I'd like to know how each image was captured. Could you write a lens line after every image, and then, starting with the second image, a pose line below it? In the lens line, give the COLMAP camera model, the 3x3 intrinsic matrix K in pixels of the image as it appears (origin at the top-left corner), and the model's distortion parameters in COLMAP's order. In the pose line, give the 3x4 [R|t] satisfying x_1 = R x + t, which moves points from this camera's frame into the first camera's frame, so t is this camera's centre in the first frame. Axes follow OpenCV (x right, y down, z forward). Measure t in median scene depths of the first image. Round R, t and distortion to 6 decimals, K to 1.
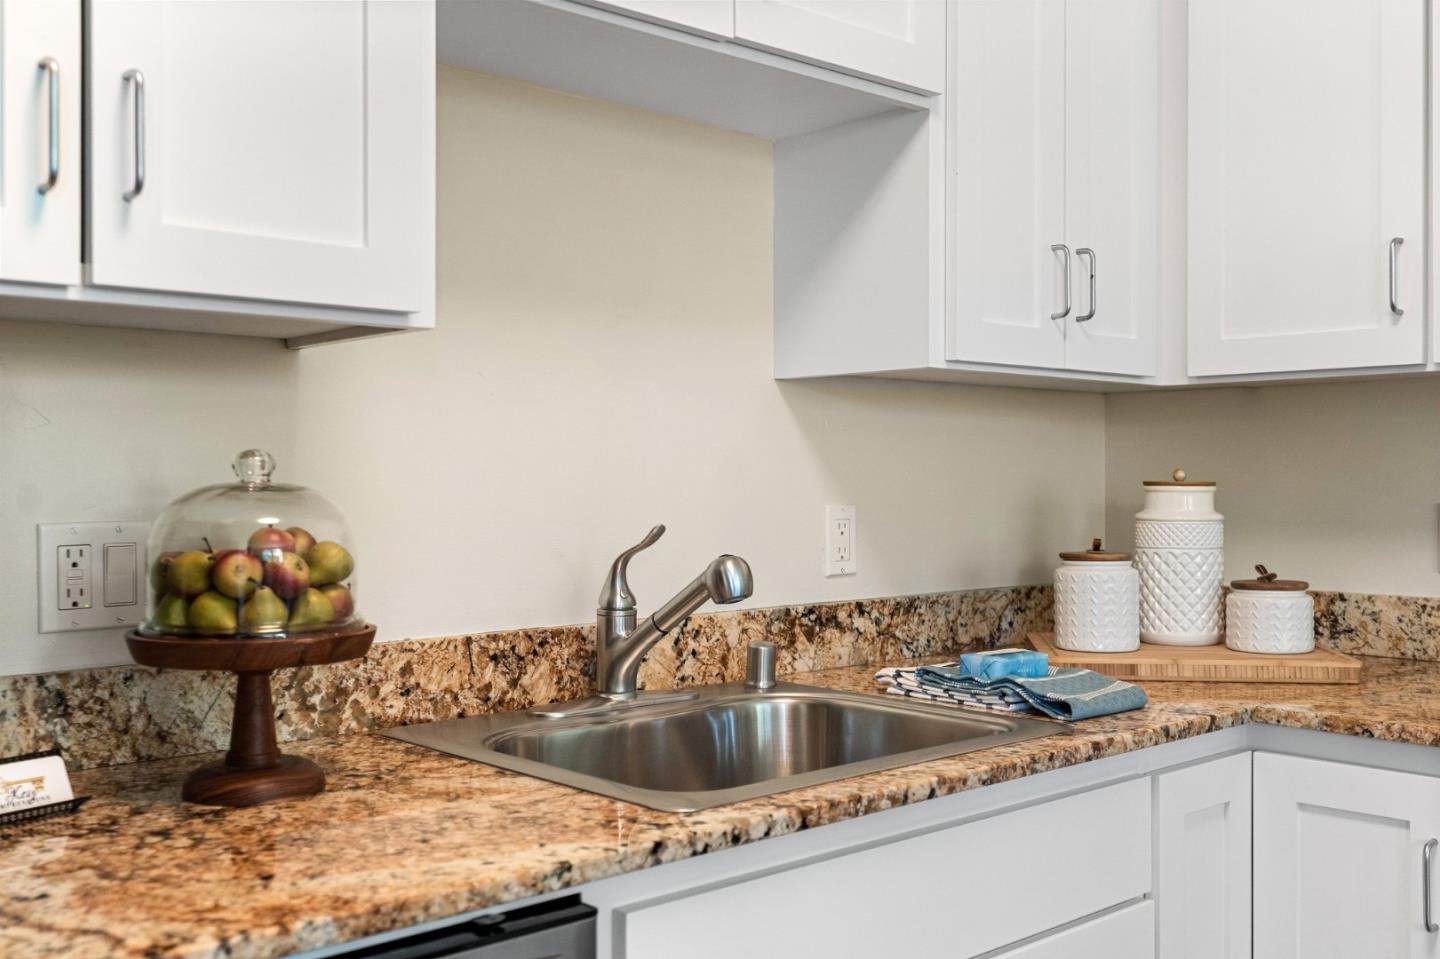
lens RADIAL K [[1404.1, 0, 716.7], [0, 1404.1, 478.8], [0, 0, 1]] dist [0.000970, 0.000000]
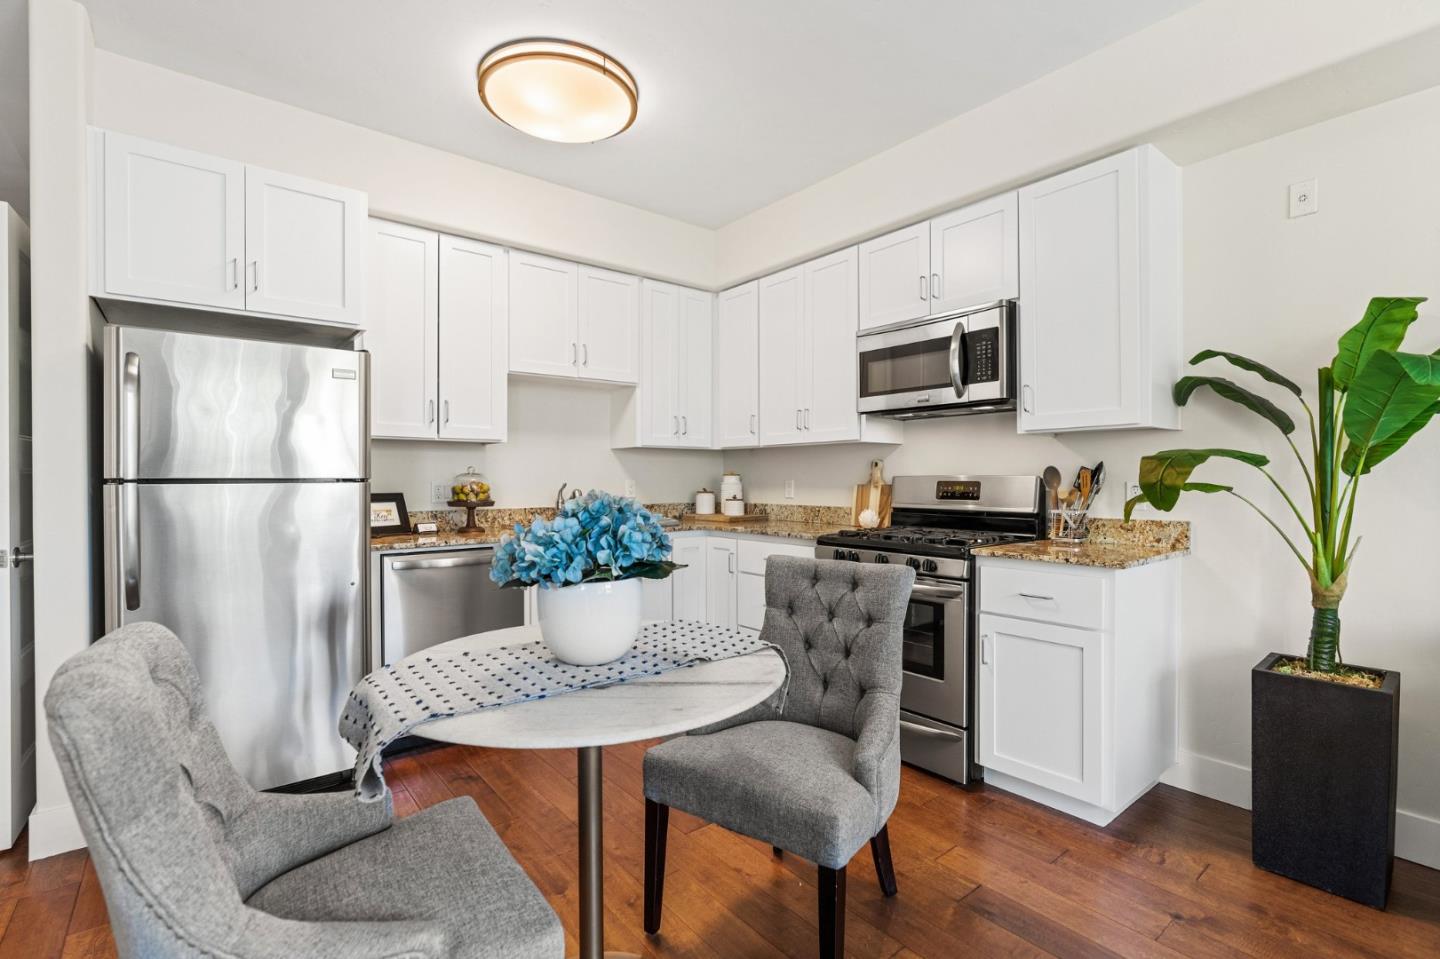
lens RADIAL K [[657.7, 0, 718.3], [0, 657.7, 480.5], [0, 0, 1]] dist [-0.015950, 0.001100]
pose [[0.998645, -0.002057, -0.051992, 0.630242], [0.002058, 0.999998, -0.000035, 0.029144], [0.051992, -0.000072, 0.998647, -1.224380]]
